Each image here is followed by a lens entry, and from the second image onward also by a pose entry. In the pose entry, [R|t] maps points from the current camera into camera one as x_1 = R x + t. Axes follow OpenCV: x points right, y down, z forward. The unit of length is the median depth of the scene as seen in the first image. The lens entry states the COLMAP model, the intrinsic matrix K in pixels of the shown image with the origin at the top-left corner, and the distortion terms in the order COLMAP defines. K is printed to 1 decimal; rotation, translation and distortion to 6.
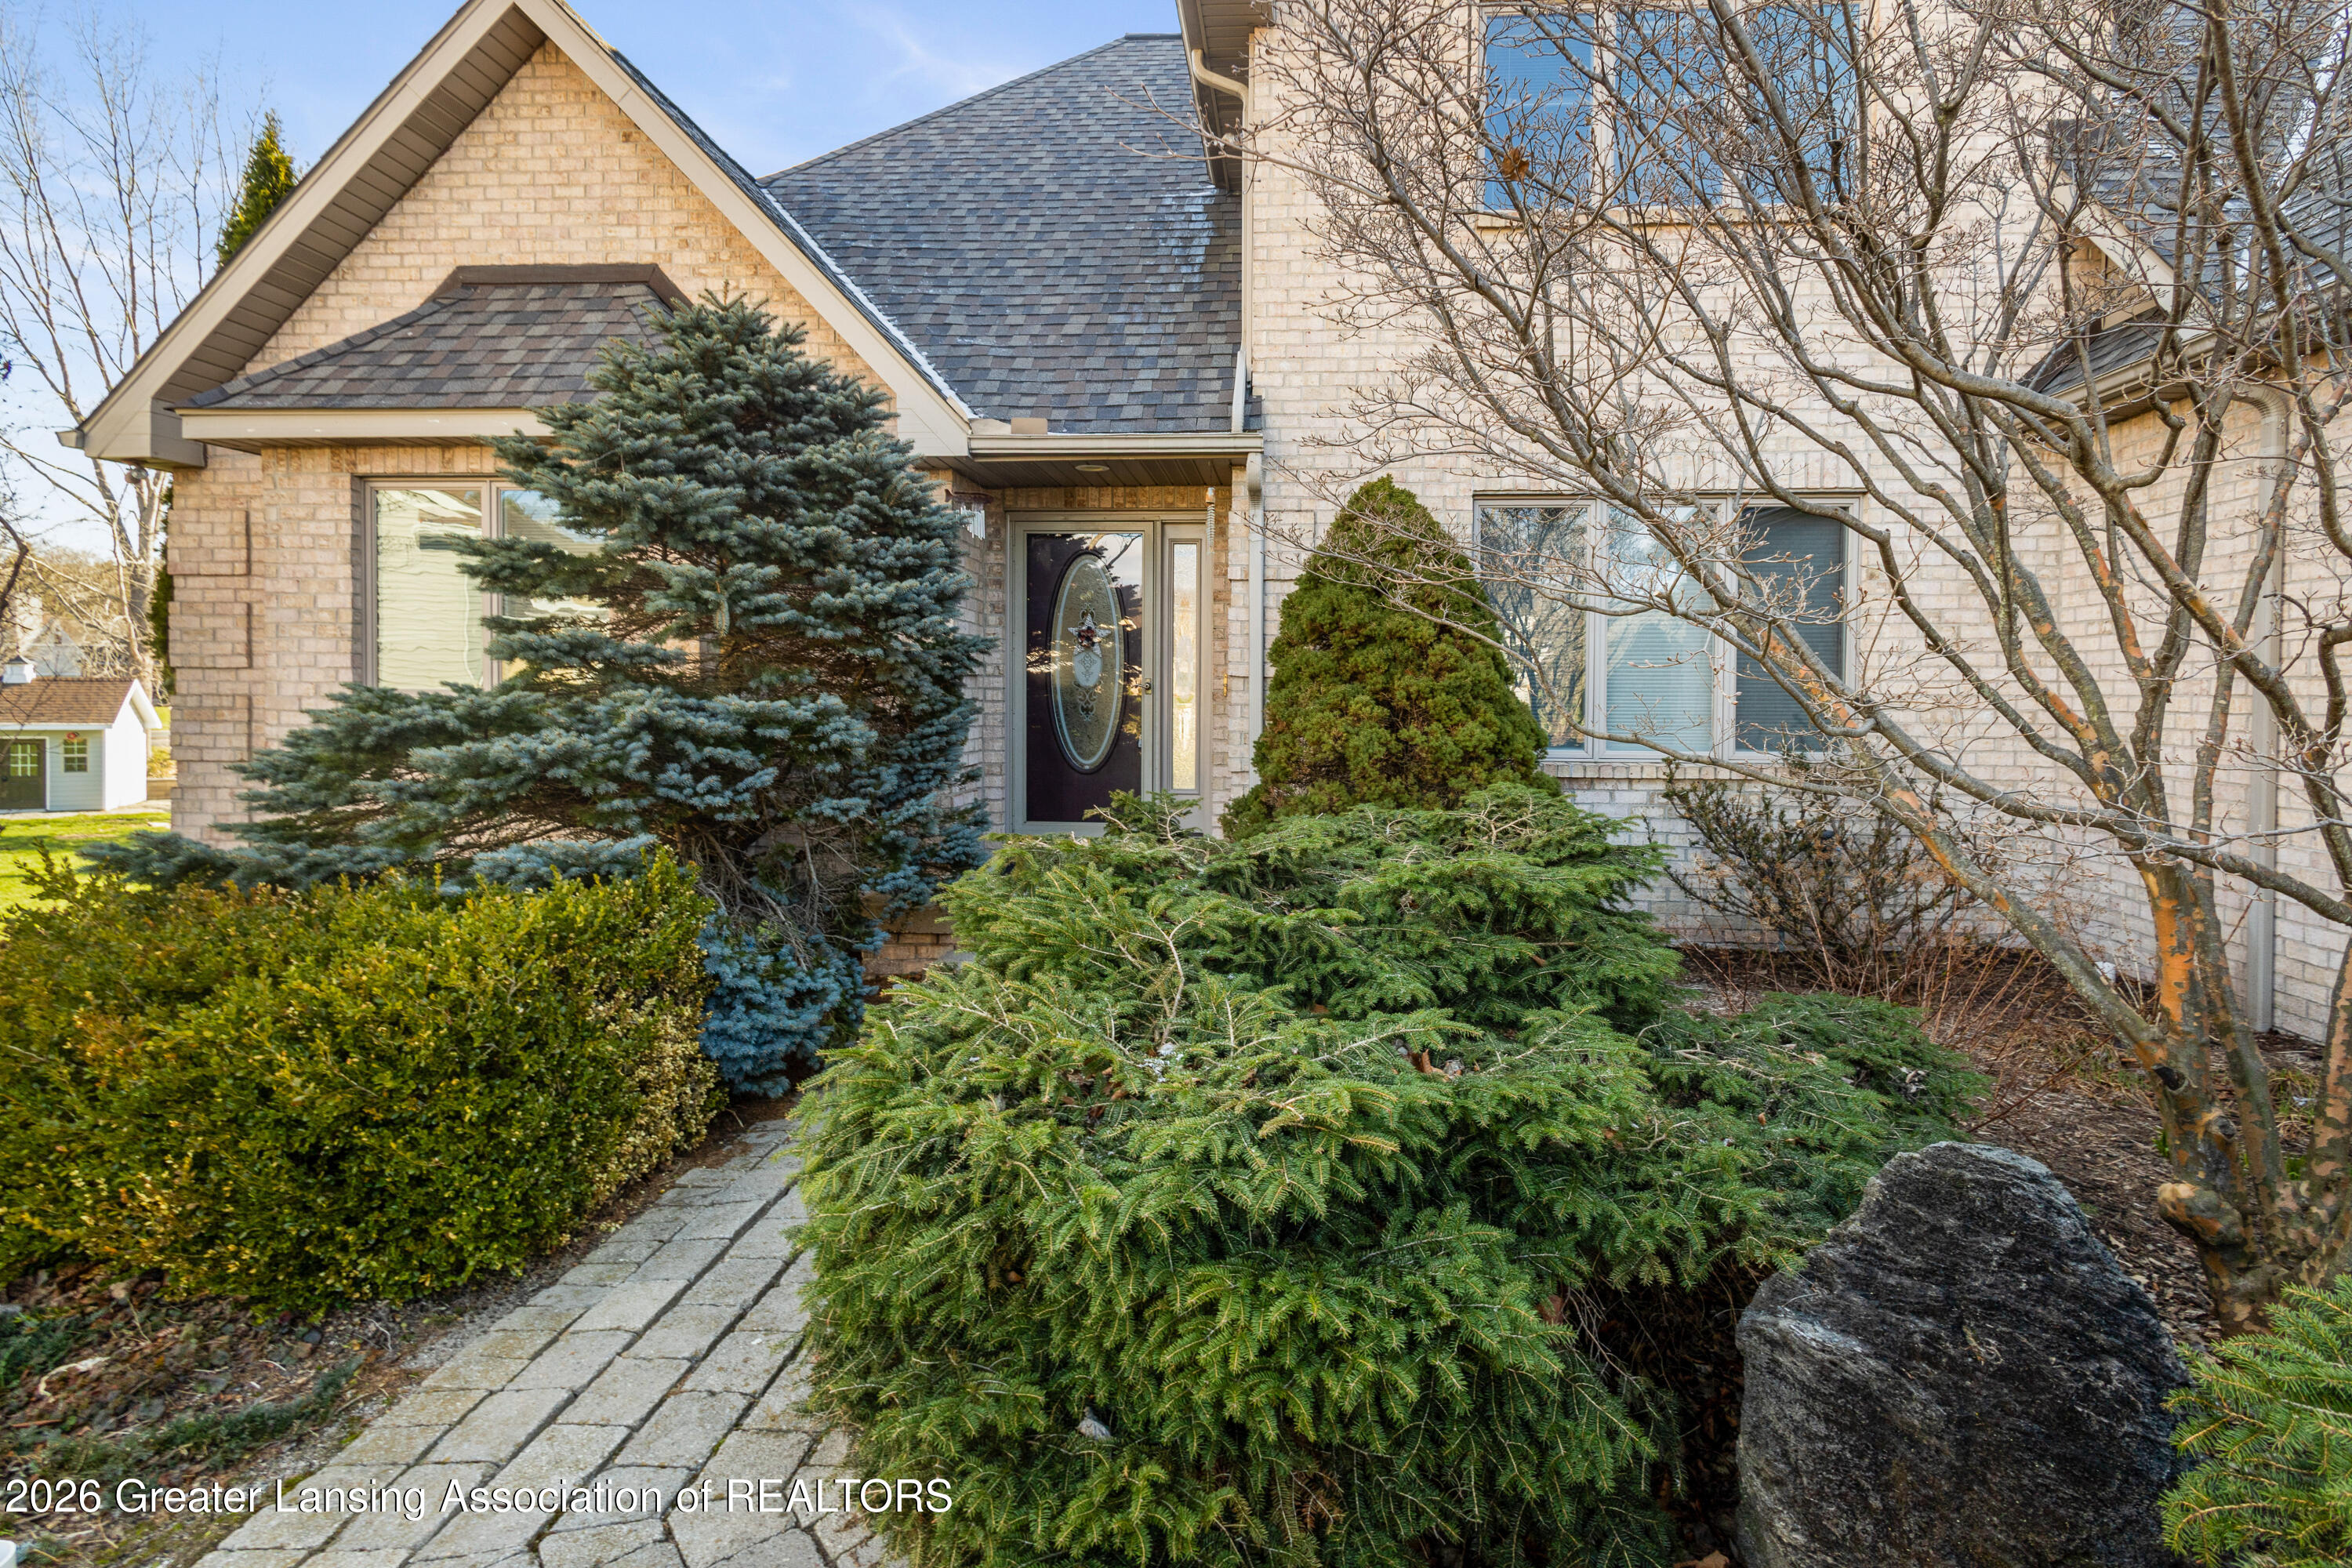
lens RADIAL K [[1120.6, 0, 1248.1], [0, 1120.6, 722.9], [0, 0, 1]] dist [0.002403, 0.000302]
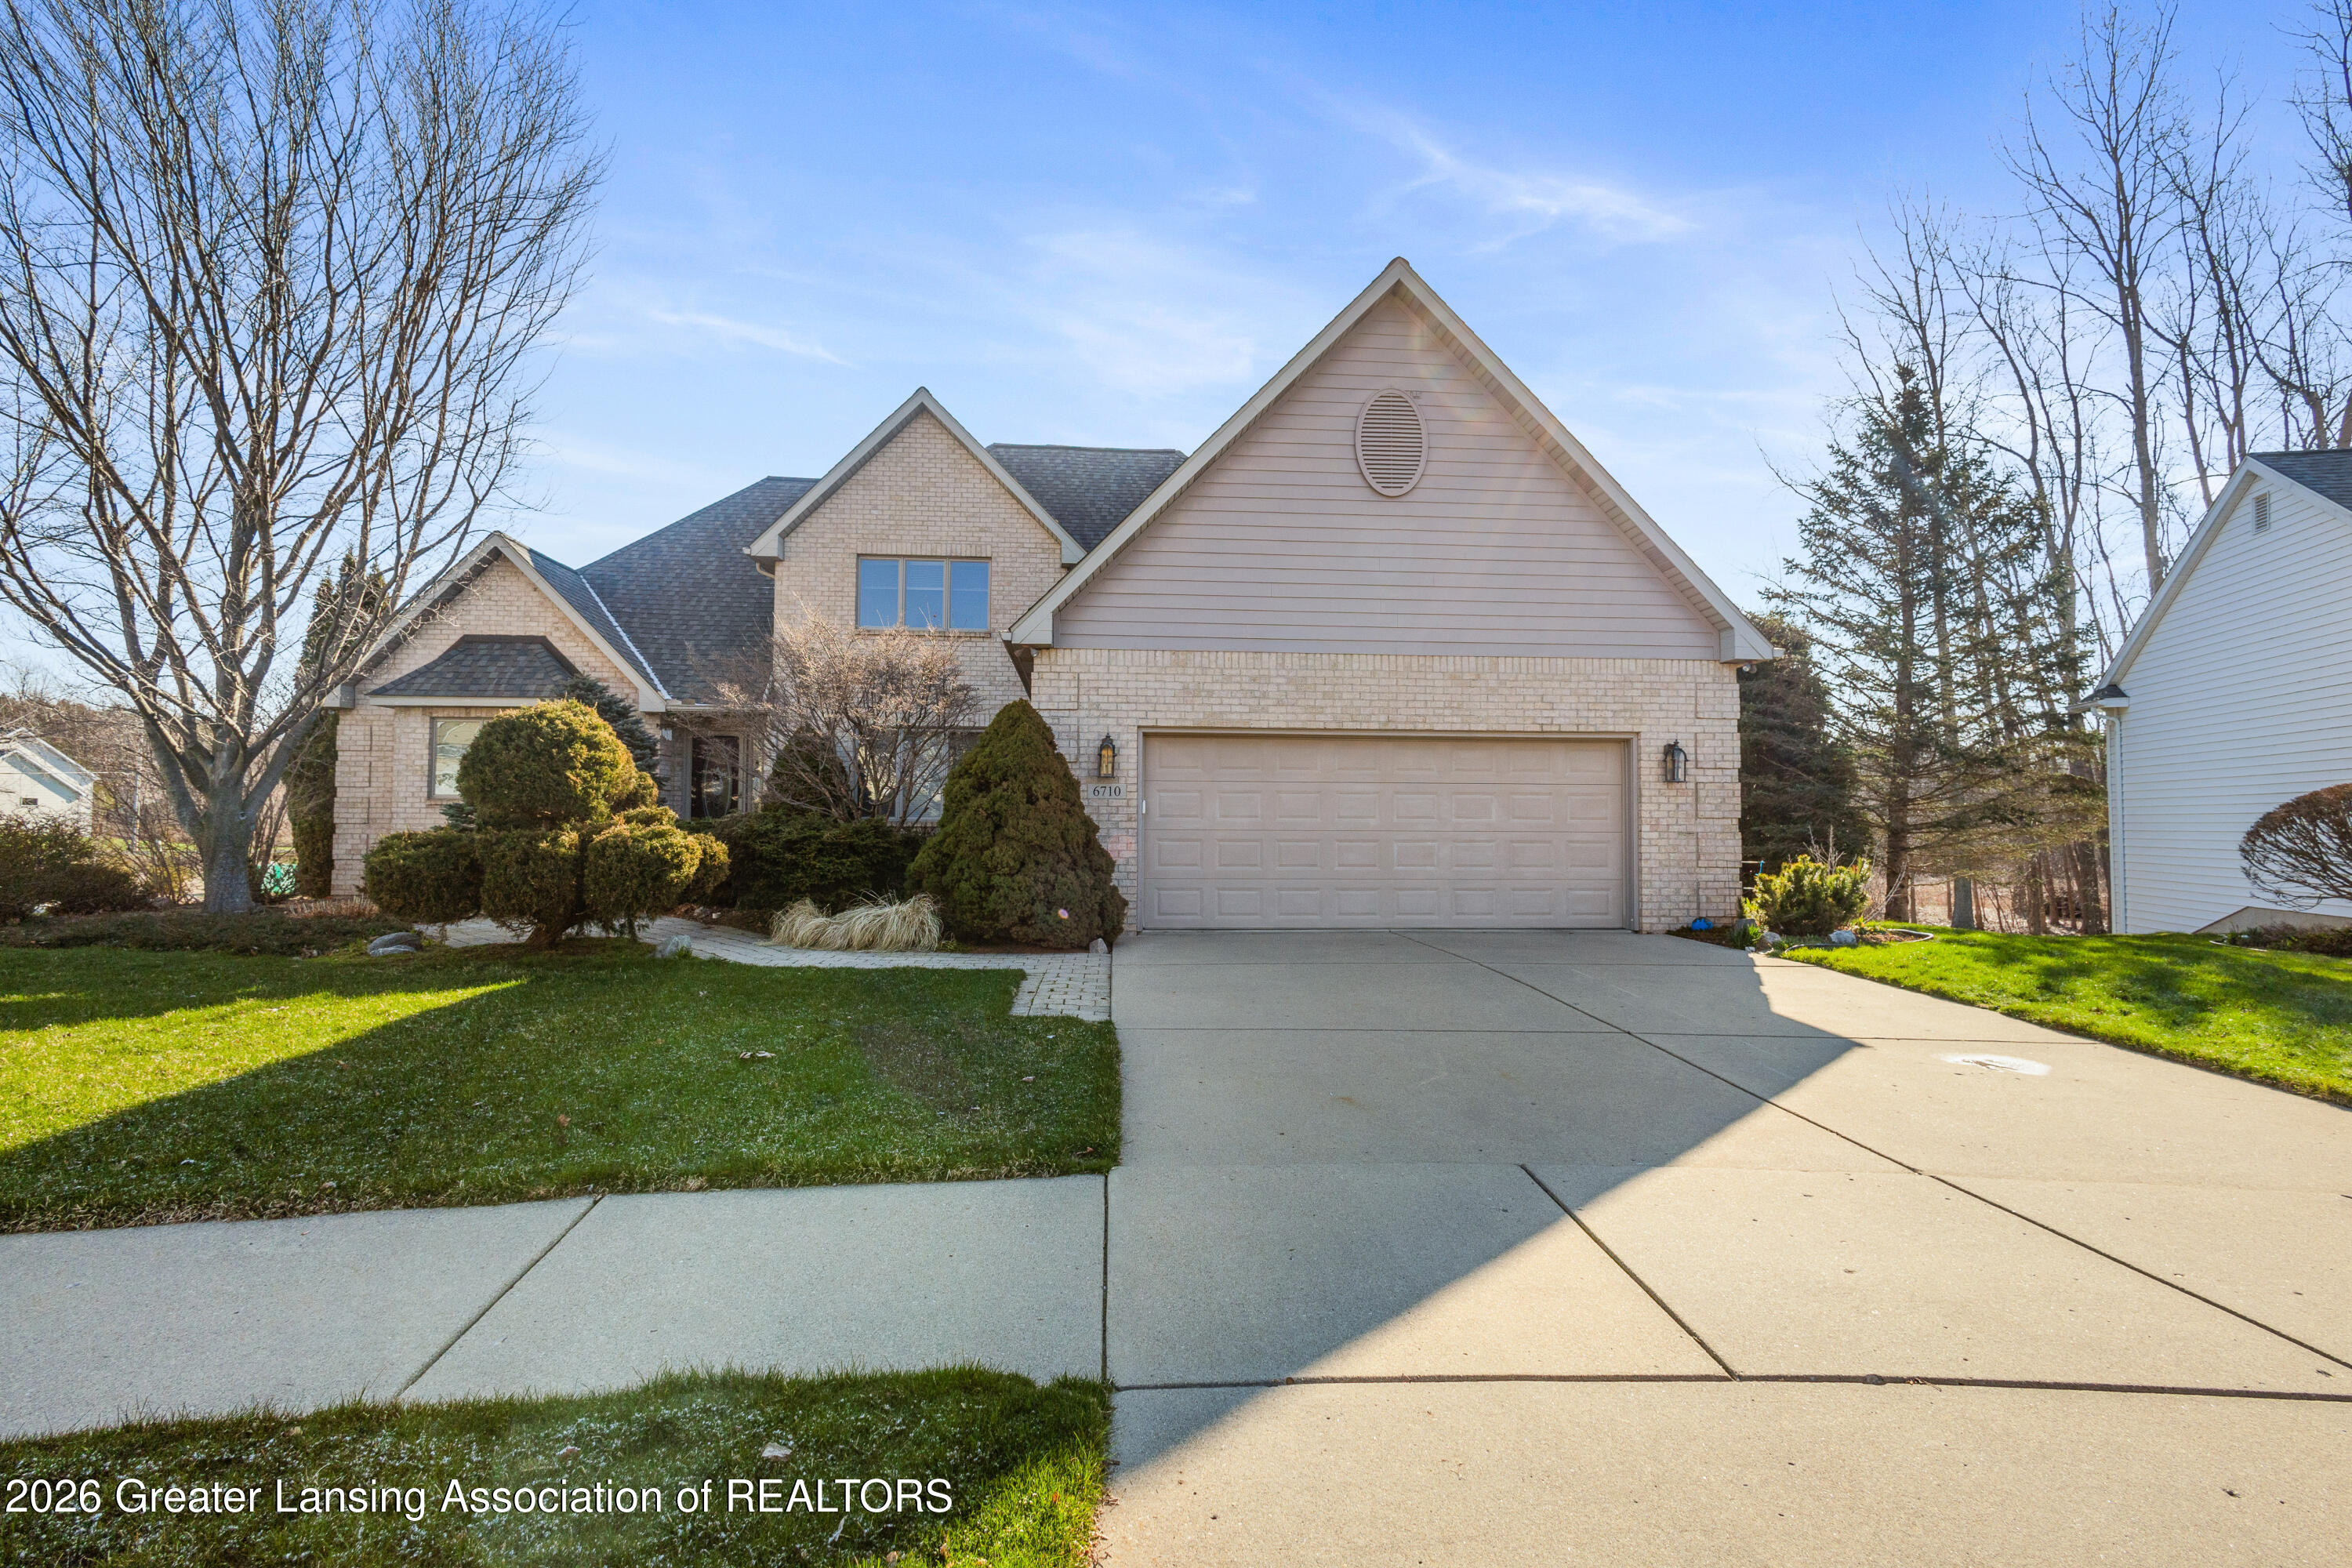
lens RADIAL K [[1112.6, 0, 1176.6], [0, 1112.6, 790.6], [0, 0, 1]] dist [-0.002865, 0.000202]
pose [[0.990895, -0.000146, 0.134638, 0.857311], [0.007754, 0.998402, -0.055980, 0.166005], [-0.134415, 0.056514, 0.989312, -2.549987]]
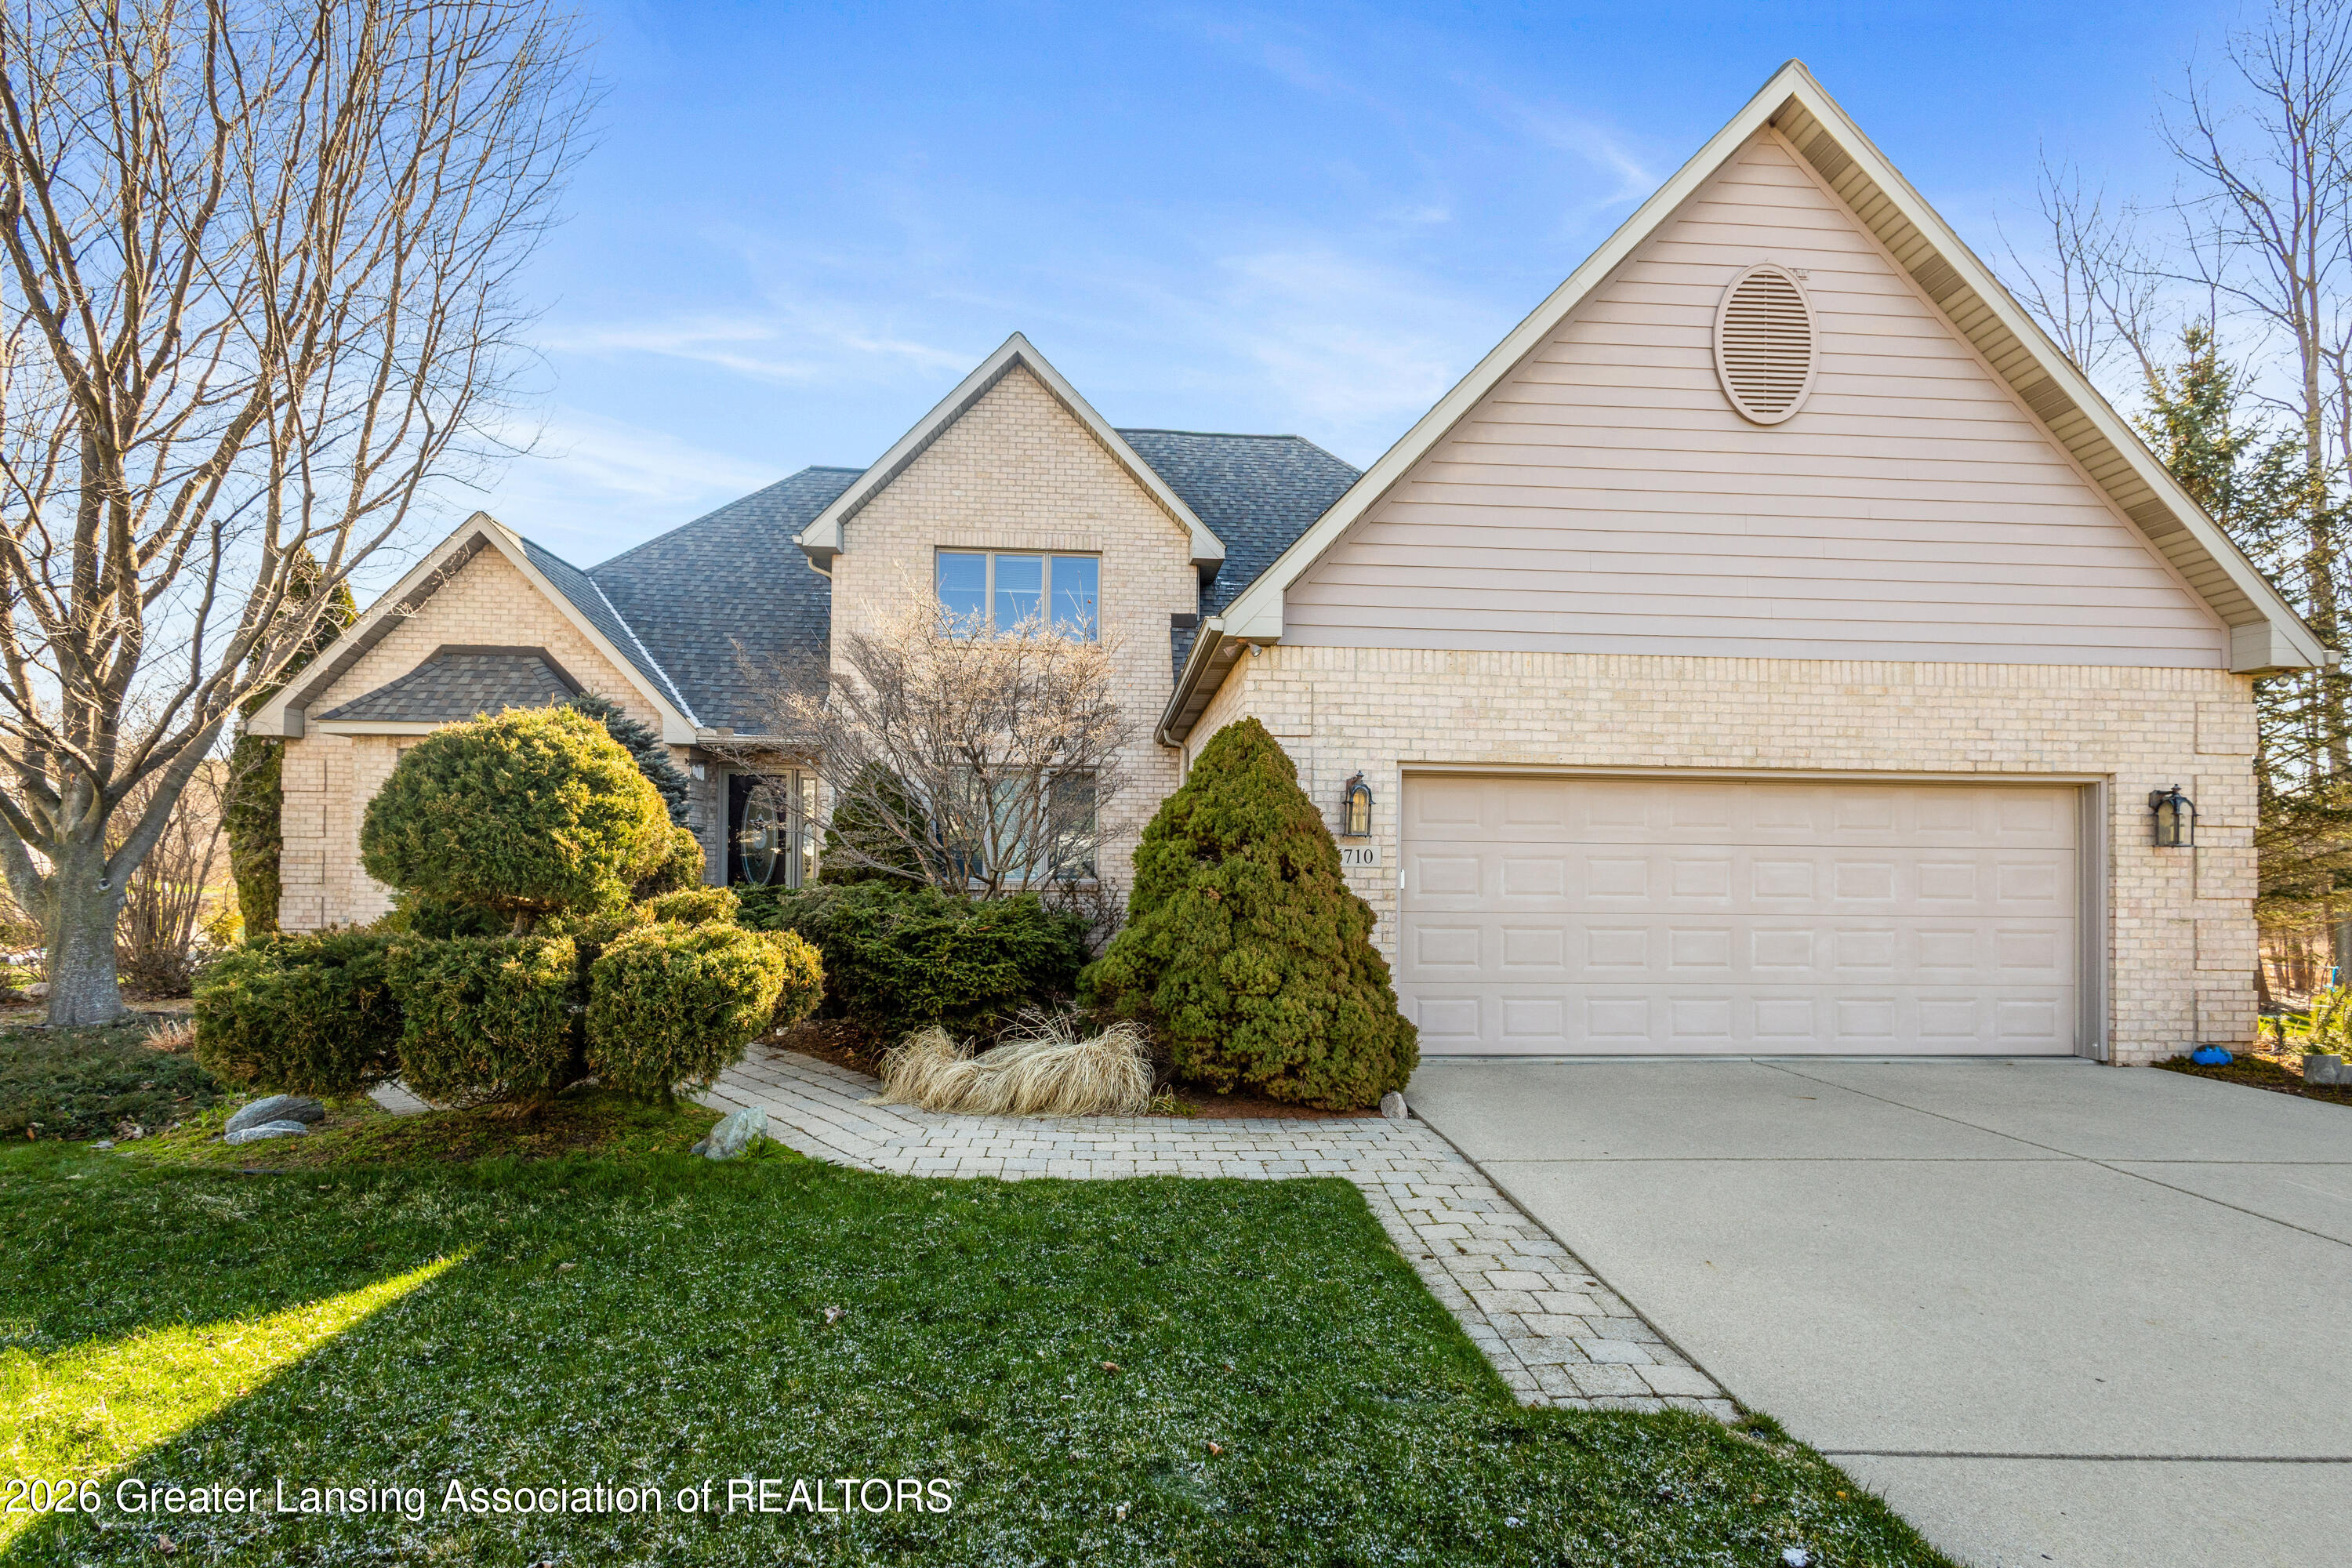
lens RADIAL K [[1093.0, 0, 1166.5], [0, 1093.0, 861.7], [0, 0, 1]] dist [0.003806, -0.000400]
pose [[0.992439, 0.001983, 0.122726, 0.545459], [0.001731, 0.999544, -0.030150, 0.083517], [-0.122730, 0.030135, 0.991983, -1.672568]]
